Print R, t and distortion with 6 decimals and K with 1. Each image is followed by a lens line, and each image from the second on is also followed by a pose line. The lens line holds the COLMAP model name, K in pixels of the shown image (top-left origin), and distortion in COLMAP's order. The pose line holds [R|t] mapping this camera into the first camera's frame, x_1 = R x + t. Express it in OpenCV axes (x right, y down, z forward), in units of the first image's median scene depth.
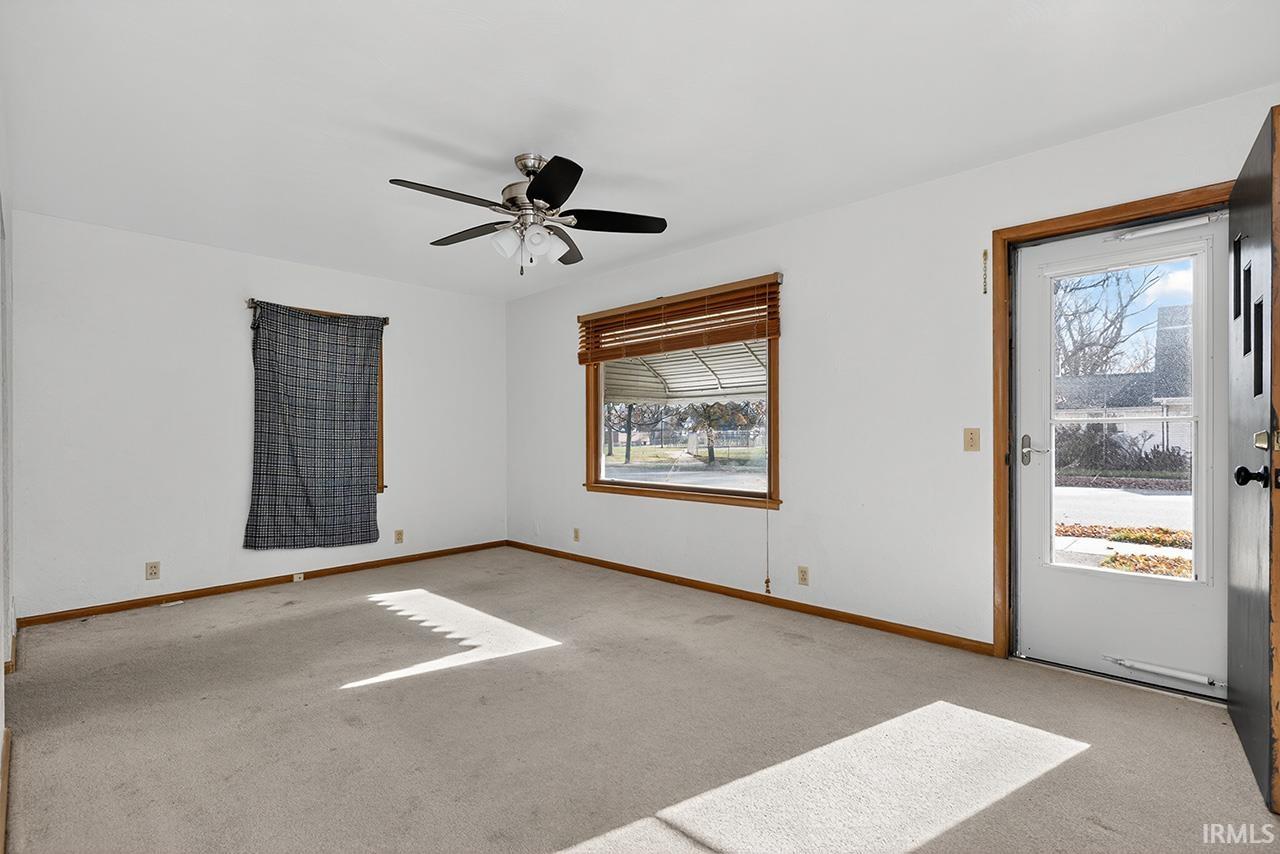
lens RADIAL K [[578.2, 0, 641.2], [0, 578.2, 439.0], [0, 0, 1]] dist [-0.000758, -0.000120]
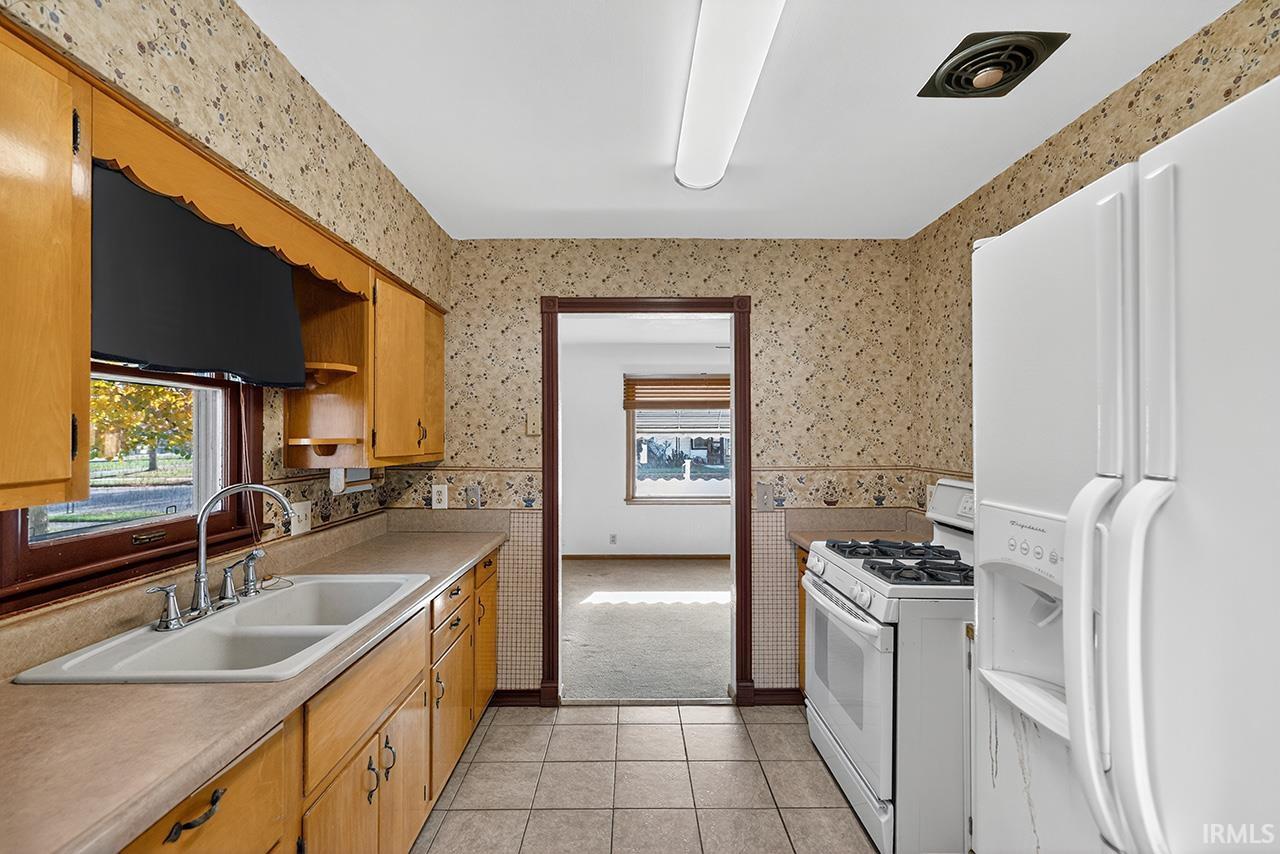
lens RADIAL K [[541.0, 0, 640.0], [0, 541.0, 427.0], [0, 0, 1]] dist [0.001579, 0.000286]
pose [[0.706097, 0.023799, 0.707715, -1.254835], [0.006154, 0.999191, -0.039741, -0.053603], [-0.708088, 0.032417, 0.705380, 0.103265]]
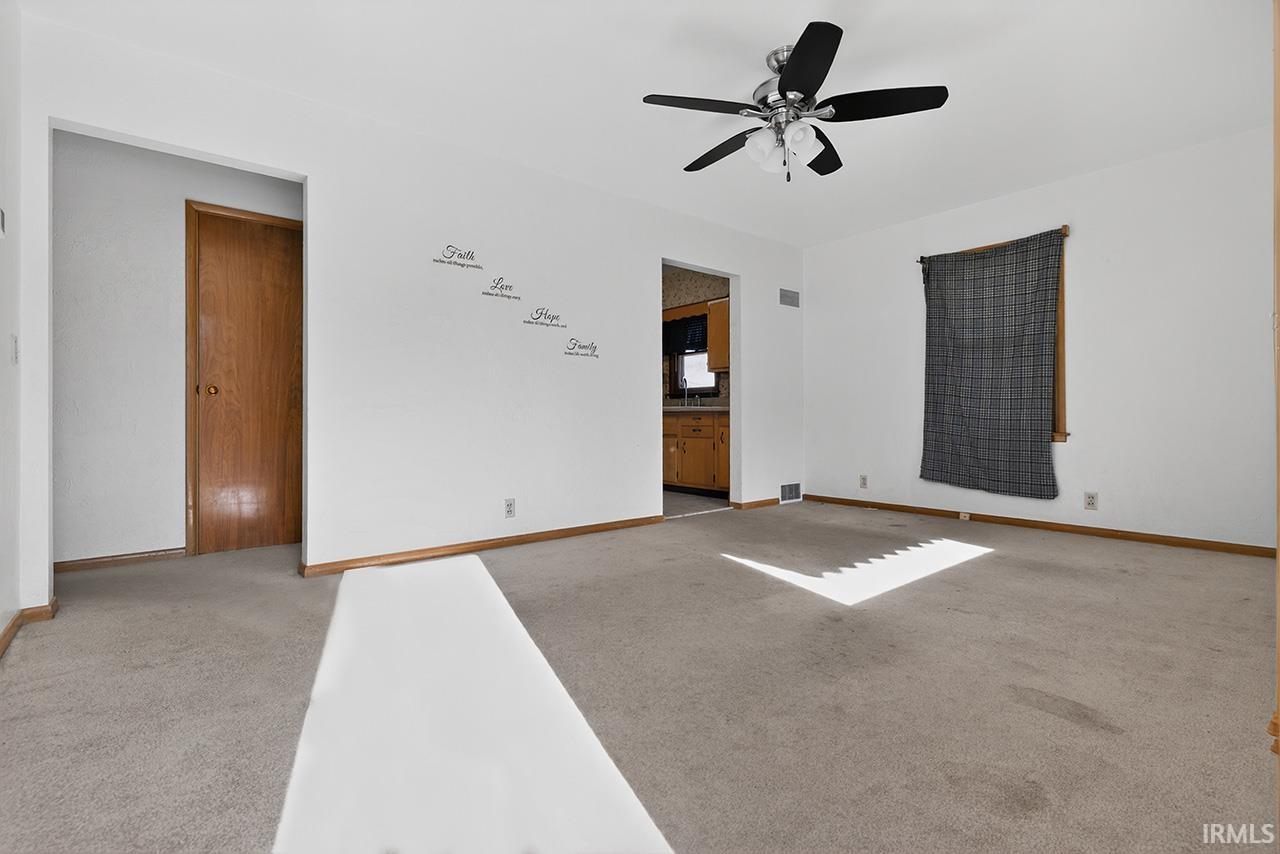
lens RADIAL K [[578.2, 0, 641.3], [0, 578.2, 410.0], [0, 0, 1]] dist [-0.000239, 0.000098]
pose [[-0.095811, 0.001322, -0.995399, 0.555416], [-0.009294, 0.999954, 0.002222, 0.067320], [0.995356, 0.009464, -0.095794, 0.633697]]
